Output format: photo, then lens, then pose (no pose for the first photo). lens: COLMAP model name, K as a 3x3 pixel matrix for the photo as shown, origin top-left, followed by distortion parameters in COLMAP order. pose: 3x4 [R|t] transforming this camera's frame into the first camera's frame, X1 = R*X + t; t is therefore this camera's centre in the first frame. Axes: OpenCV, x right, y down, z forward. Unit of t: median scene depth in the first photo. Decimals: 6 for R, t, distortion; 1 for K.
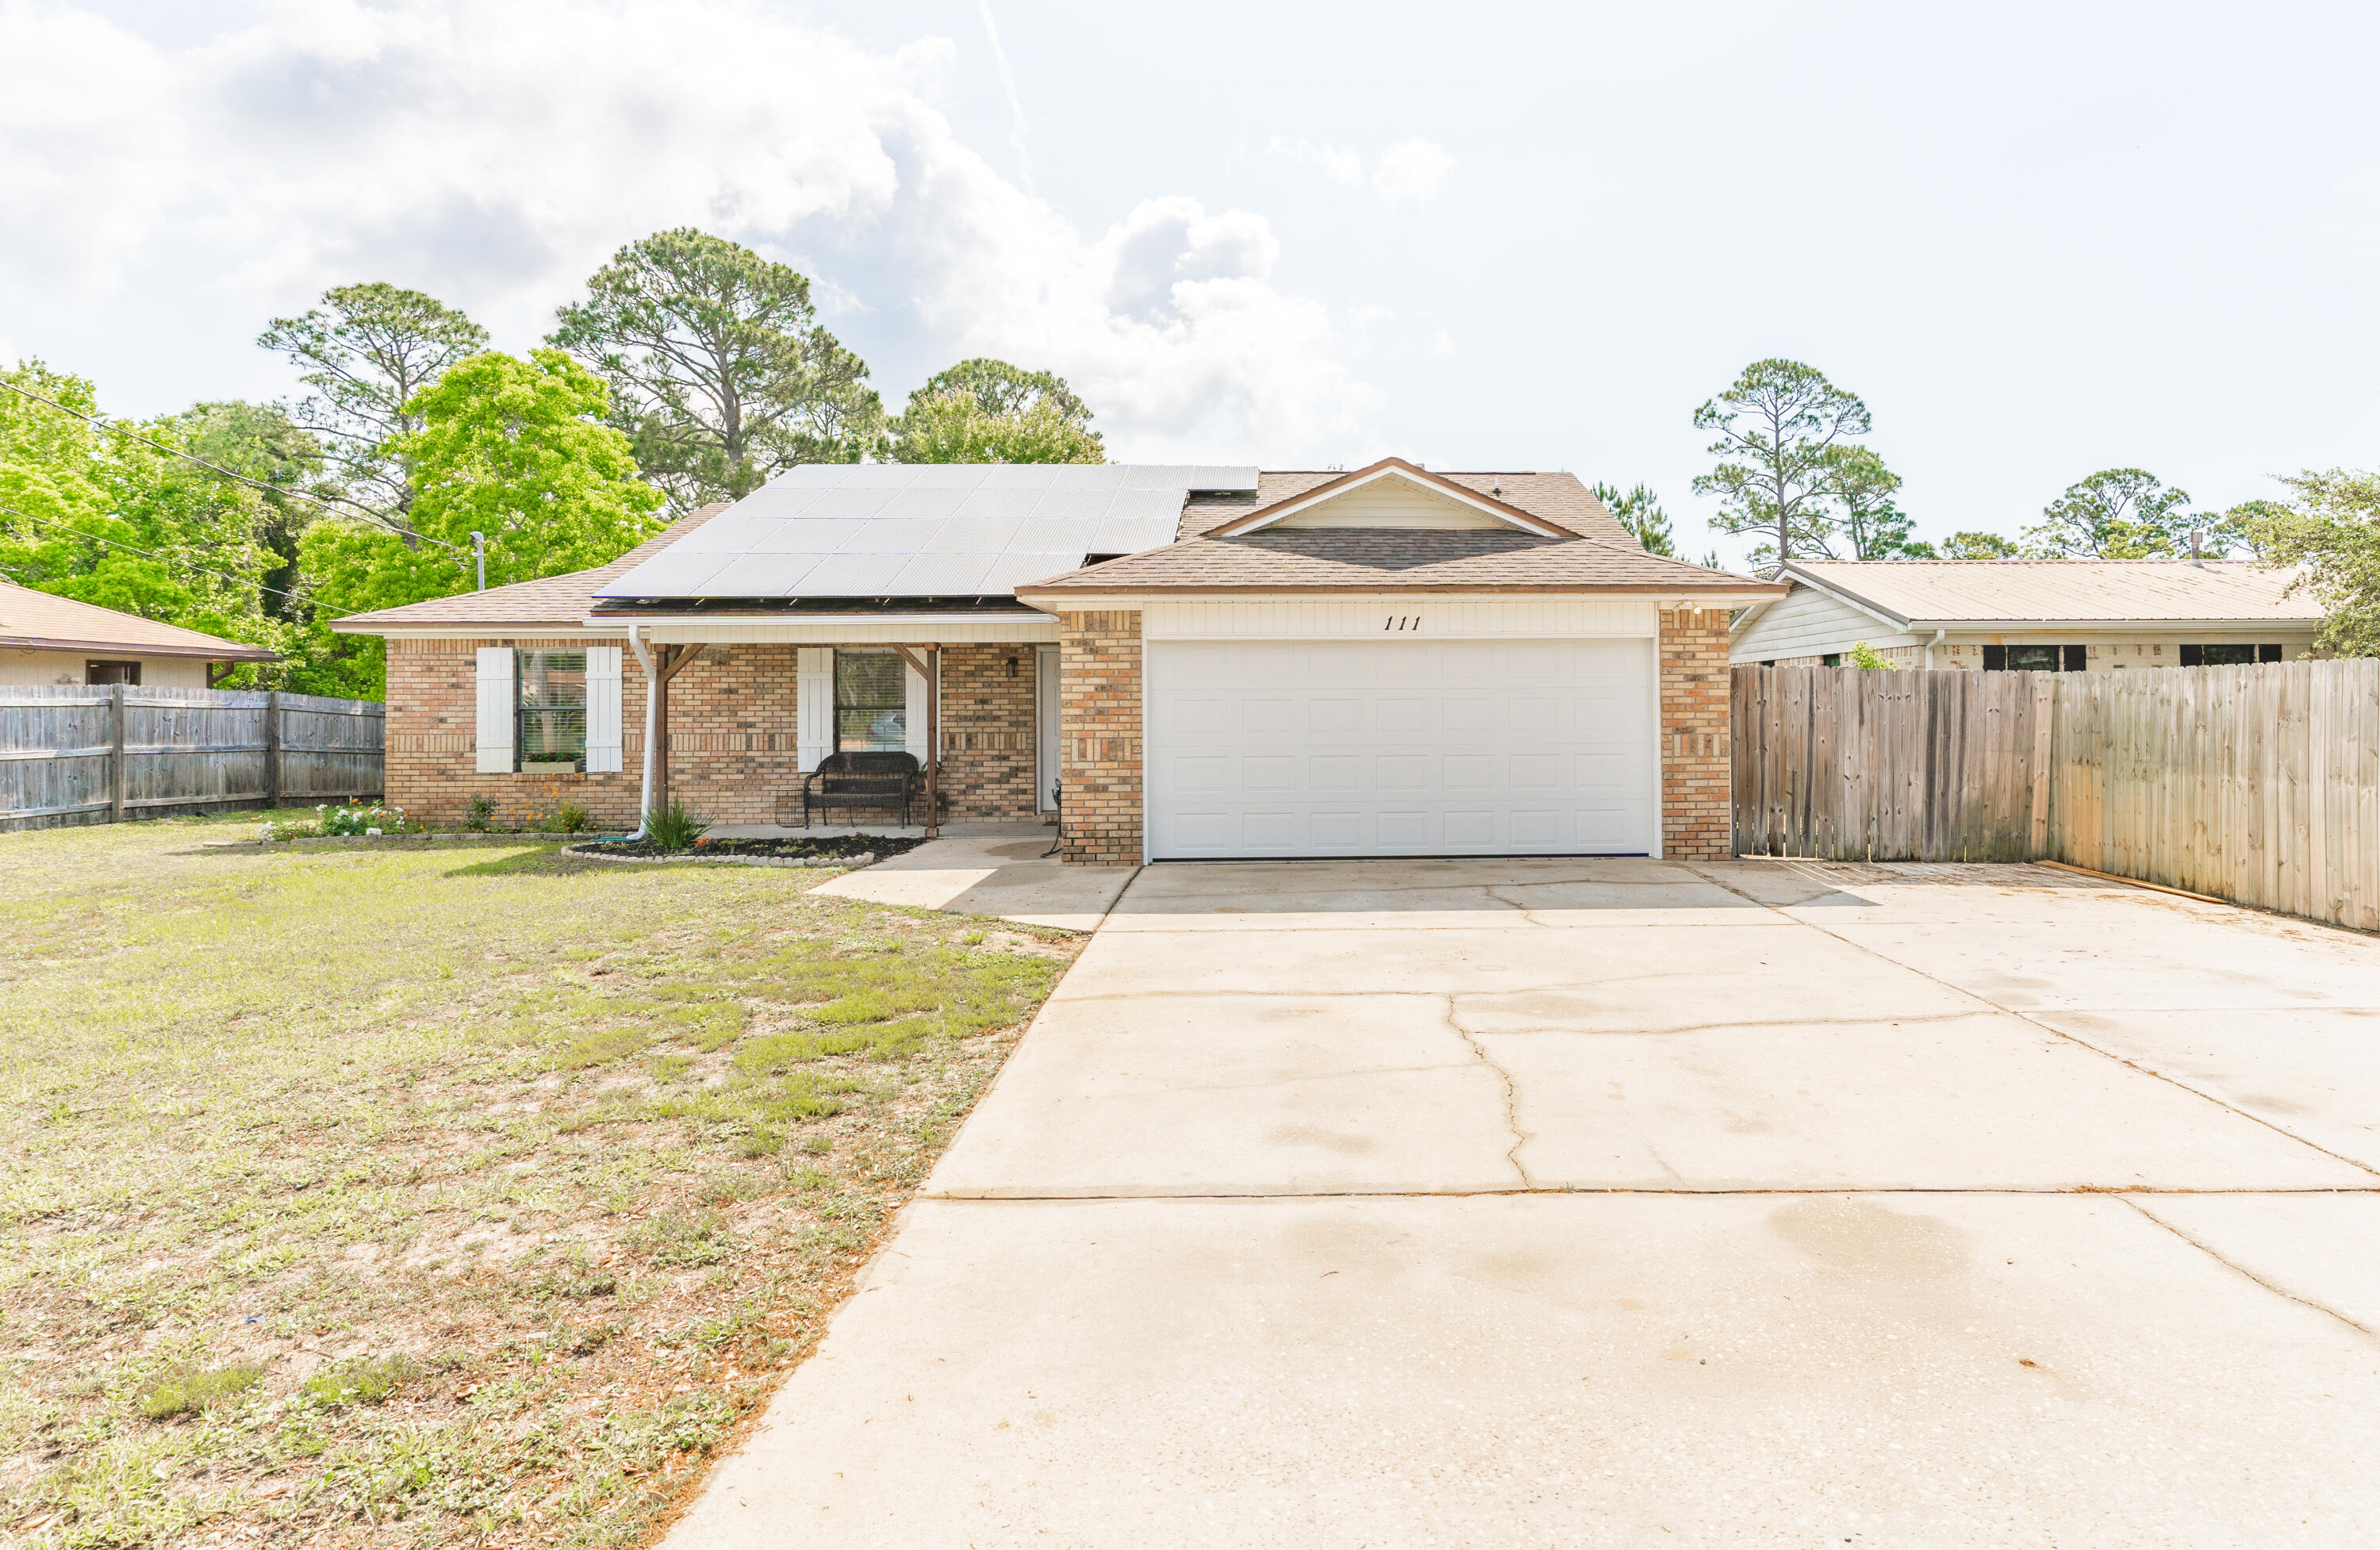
lens RADIAL K [[1370.4, 0, 1317.6], [0, 1370.4, 721.1], [0, 0, 1]] dist [-0.006044, 0.003742]
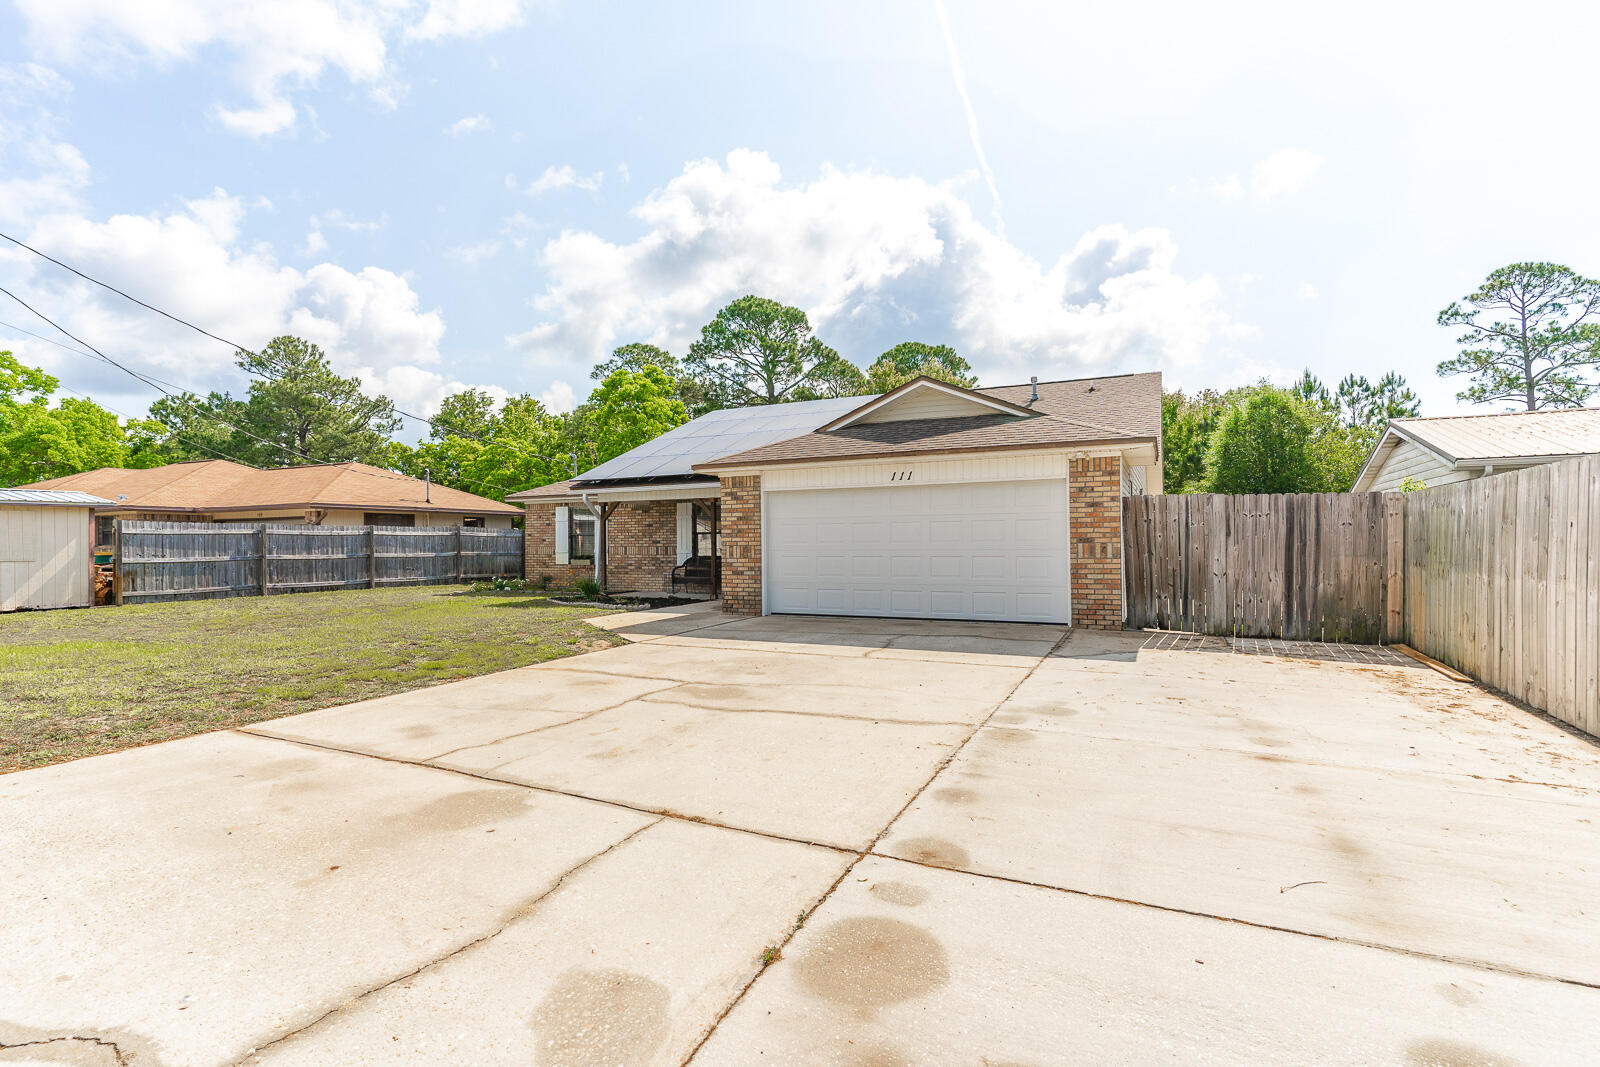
lens RADIAL K [[788.3, 0, 796.7], [0, 788.3, 540.7], [0, 0, 1]] dist [0.002865, -0.001088]
pose [[0.873423, -0.004167, -0.486944, 0.382348], [-0.001687, 0.999931, -0.011583, 0.016415], [0.486959, 0.010939, 0.873356, 0.102092]]
